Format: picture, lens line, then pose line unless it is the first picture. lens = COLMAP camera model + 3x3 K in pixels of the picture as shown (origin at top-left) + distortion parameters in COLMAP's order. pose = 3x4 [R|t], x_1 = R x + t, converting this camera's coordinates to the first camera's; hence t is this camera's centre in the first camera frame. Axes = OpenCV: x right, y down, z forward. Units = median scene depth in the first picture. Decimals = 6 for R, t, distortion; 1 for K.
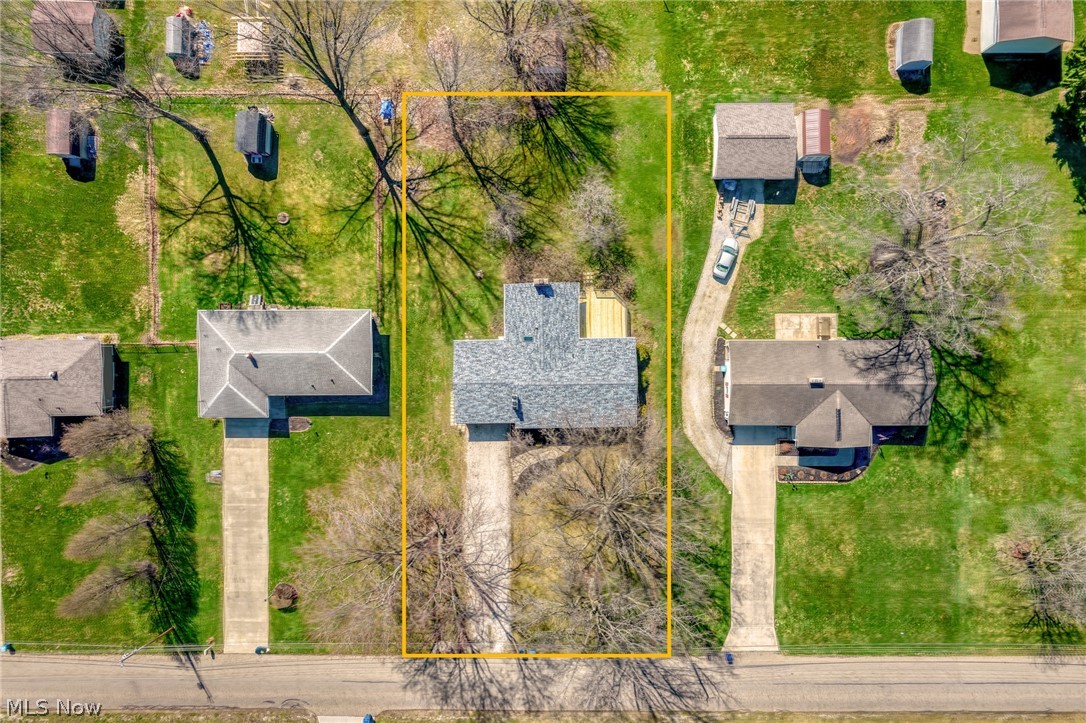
lens RADIAL K [[693.5, 0, 549.6], [0, 693.5, 365.8], [0, 0, 1]] dist [-0.000867, 0.004846]
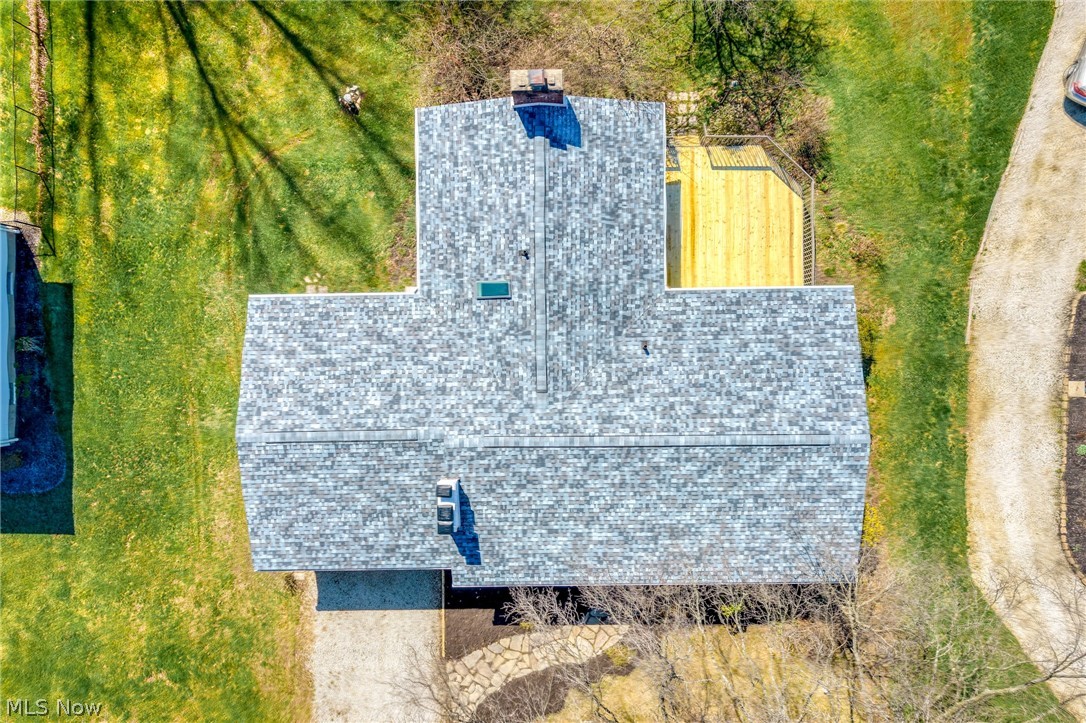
lens RADIAL K [[693.5, 0, 549.6], [0, 693.5, 365.8], [0, 0, 1]] dist [-0.000867, 0.004846]
pose [[0.999830, 0.001747, -0.018365, -0.001956], [-0.001677, 0.999991, 0.003786, -0.007077], [0.018371, -0.003755, 0.999824, 0.677739]]
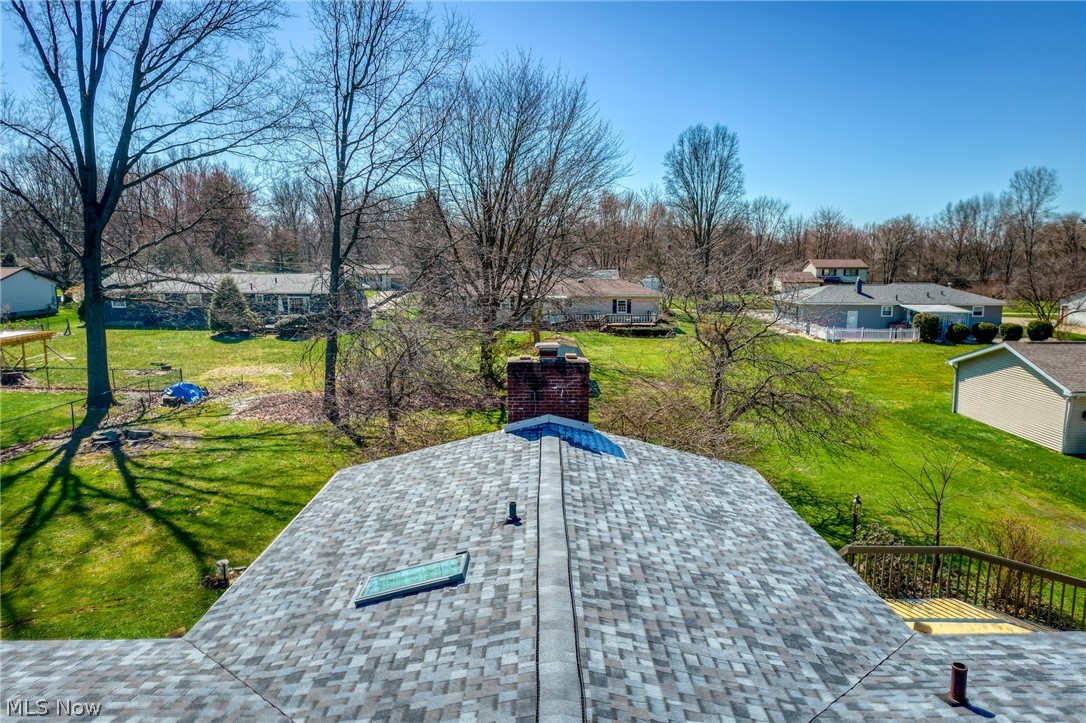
lens RADIAL K [[693.5, 0, 549.6], [0, 693.5, 365.8], [0, 0, 1]] dist [-0.000867, 0.004846]
pose [[0.999981, 0.005903, 0.001608, -0.011578], [0.000695, 0.151466, -0.988462, 0.053110], [-0.006079, 0.988445, 0.151459, 0.915587]]
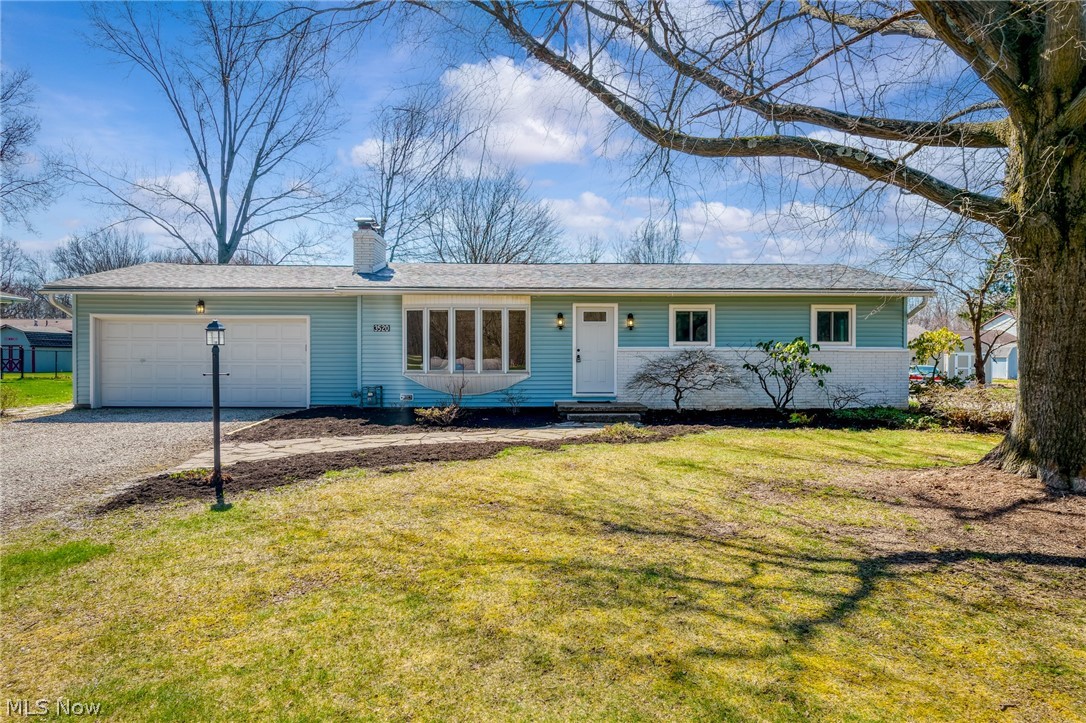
lens RADIAL K [[693.5, 0, 549.6], [0, 693.5, 365.8], [0, 0, 1]] dist [-0.000867, 0.004846]
pose [[0.999639, 0.001384, 0.026840, 0.003372], [0.026841, -0.000717, -0.999639, 0.263353], [-0.001364, 0.999999, -0.000754, 0.989570]]
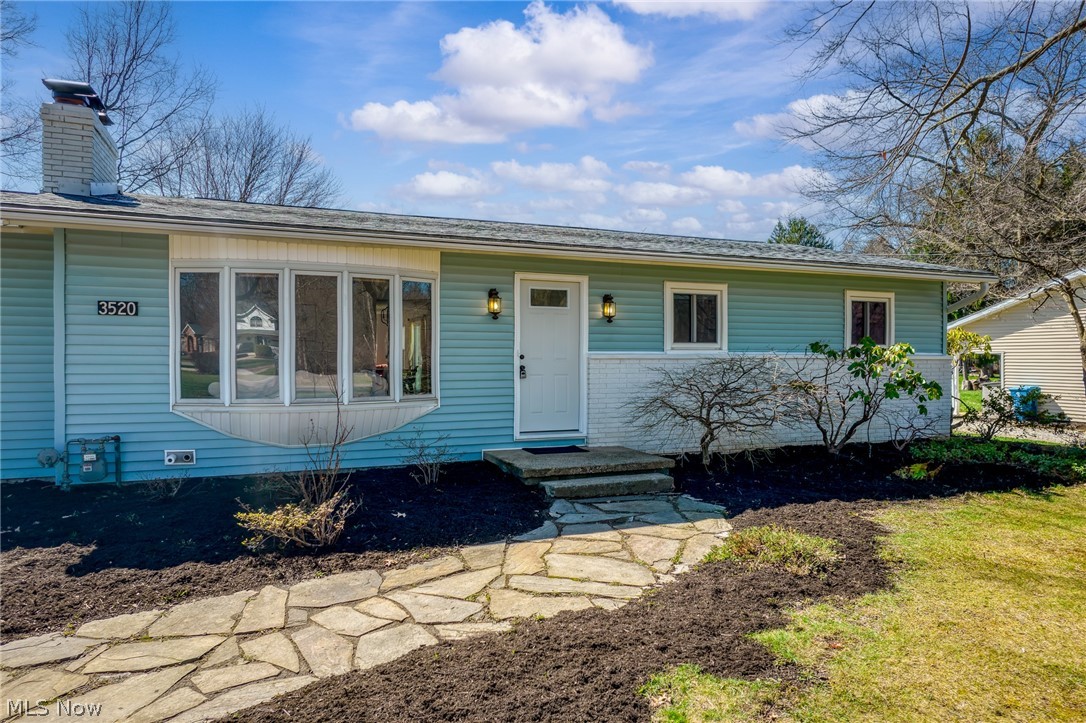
lens RADIAL K [[693.5, 0, 549.6], [0, 693.5, 365.8], [0, 0, 1]] dist [-0.000867, 0.004846]
pose [[0.927428, -0.001837, 0.373998, -0.019999], [0.373994, -0.002015, -0.927429, 0.172301], [0.002457, 0.999996, -0.001182, 0.986611]]
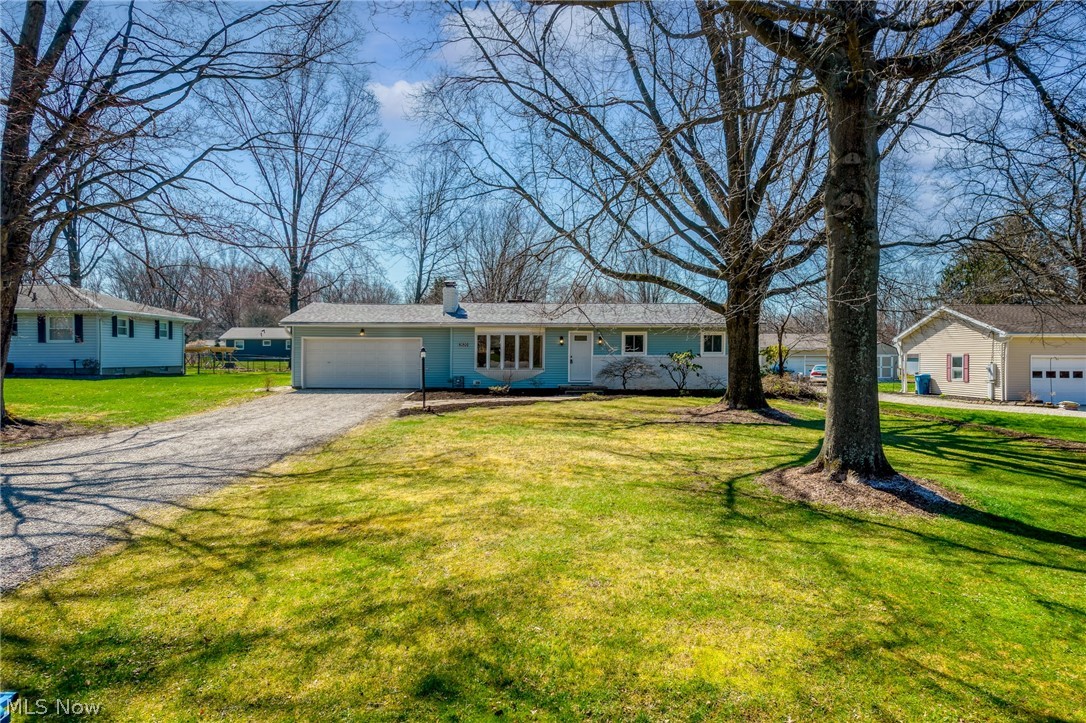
lens RADIAL K [[693.5, 0, 549.6], [0, 693.5, 365.8], [0, 0, 1]] dist [-0.000867, 0.004846]
pose [[0.999683, 0.001942, 0.025088, -0.003161], [0.025085, 0.001893, -0.999684, 0.419335], [-0.001989, 0.999996, 0.001844, 0.988975]]
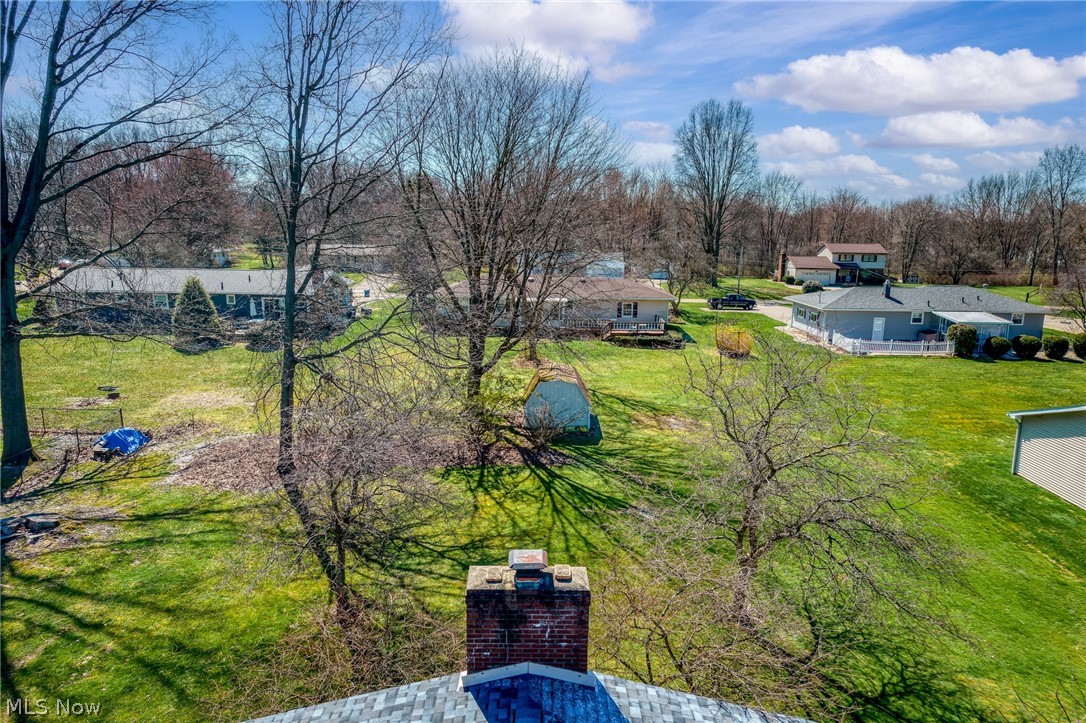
lens RADIAL K [[693.8, 0, 548.2], [0, 693.8, 362.8], [0, 0, 1]] dist [0.003539, 0.001250]
pose [[0.999862, 0.016467, -0.002133, -0.008756], [-0.005367, 0.198956, -0.979994, -0.009640], [-0.015713, 0.979870, 0.199017, 0.882696]]
